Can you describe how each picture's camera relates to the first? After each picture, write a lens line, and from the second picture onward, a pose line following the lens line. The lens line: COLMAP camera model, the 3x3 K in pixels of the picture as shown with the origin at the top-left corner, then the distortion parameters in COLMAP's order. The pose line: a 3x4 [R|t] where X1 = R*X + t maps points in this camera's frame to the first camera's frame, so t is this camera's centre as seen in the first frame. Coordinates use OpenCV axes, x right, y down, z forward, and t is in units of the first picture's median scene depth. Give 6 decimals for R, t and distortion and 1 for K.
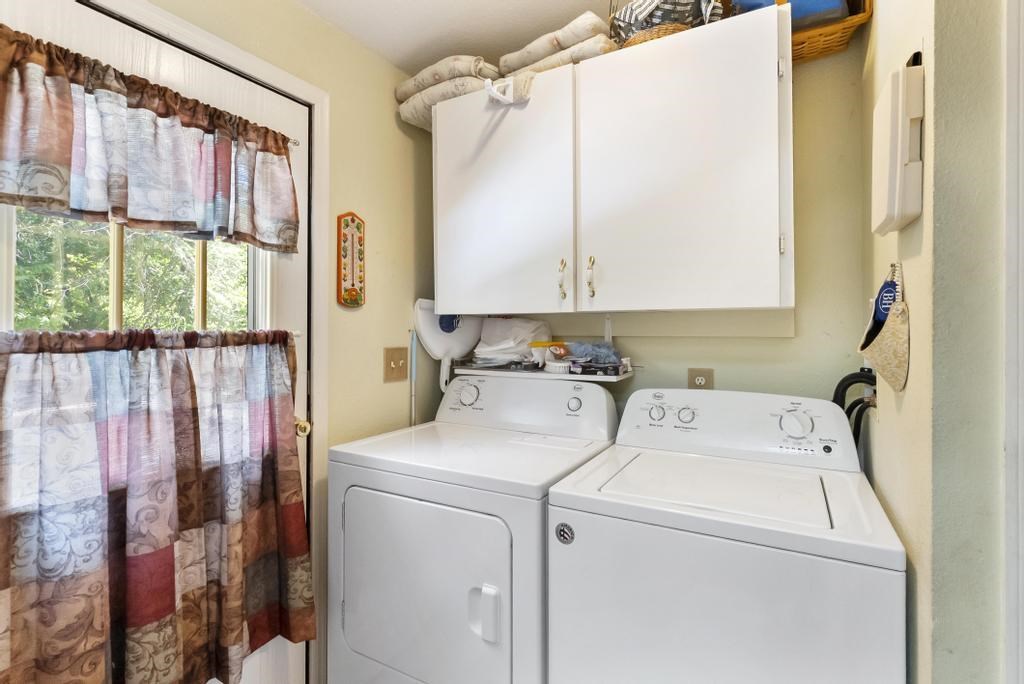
lens RADIAL K [[494.2, 0, 509.8], [0, 494.2, 335.5], [0, 0, 1]] dist [0.000015, 0.002169]
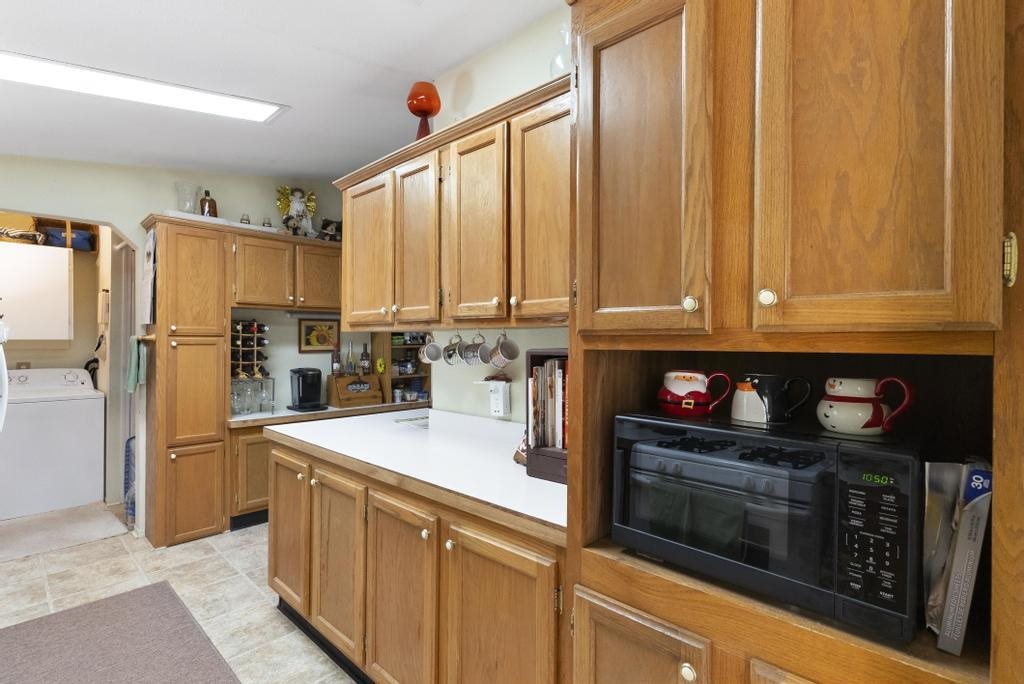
lens RADIAL K [[494.2, 0, 511.8], [0, 494.2, 341.0], [0, 0, 1]] dist [0.000015, 0.002169]
pose [[0.238001, 0.005361, 0.971250, -1.871966], [0.004421, 0.999968, -0.006603, -0.010966], [-0.971255, 0.005866, 0.237969, -2.546758]]
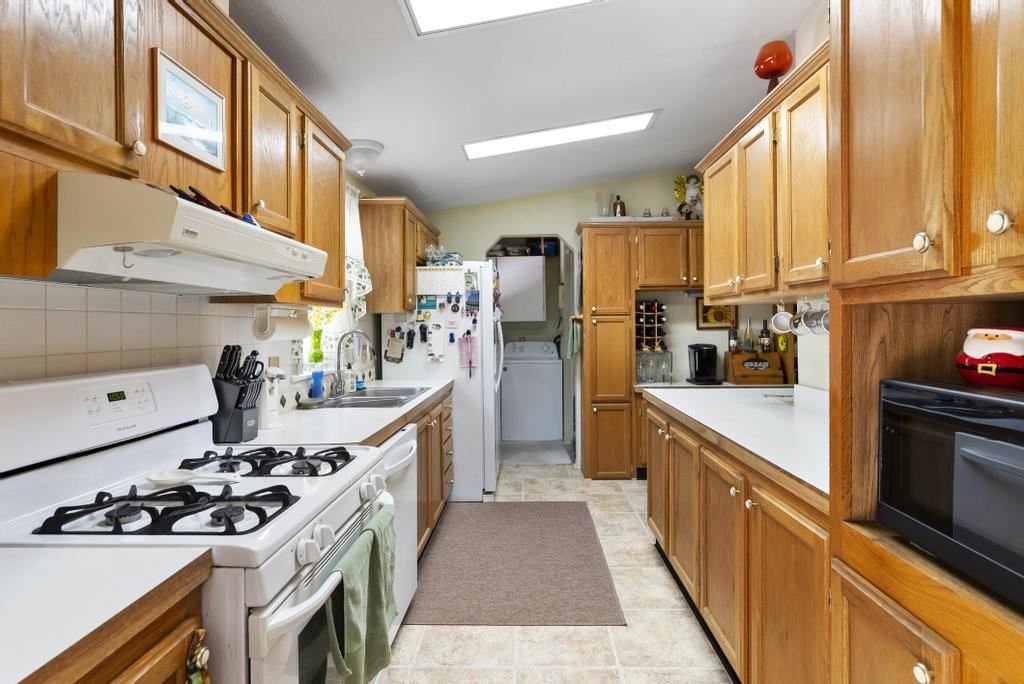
lens RADIAL K [[494.2, 0, 505.8], [0, 494.2, 326.5], [0, 0, 1]] dist [0.000015, 0.002169]
pose [[0.881414, -0.007345, 0.472287, -1.859879], [0.011291, 0.999921, -0.005520, 0.015927], [-0.472210, 0.010198, 0.881427, -2.776637]]
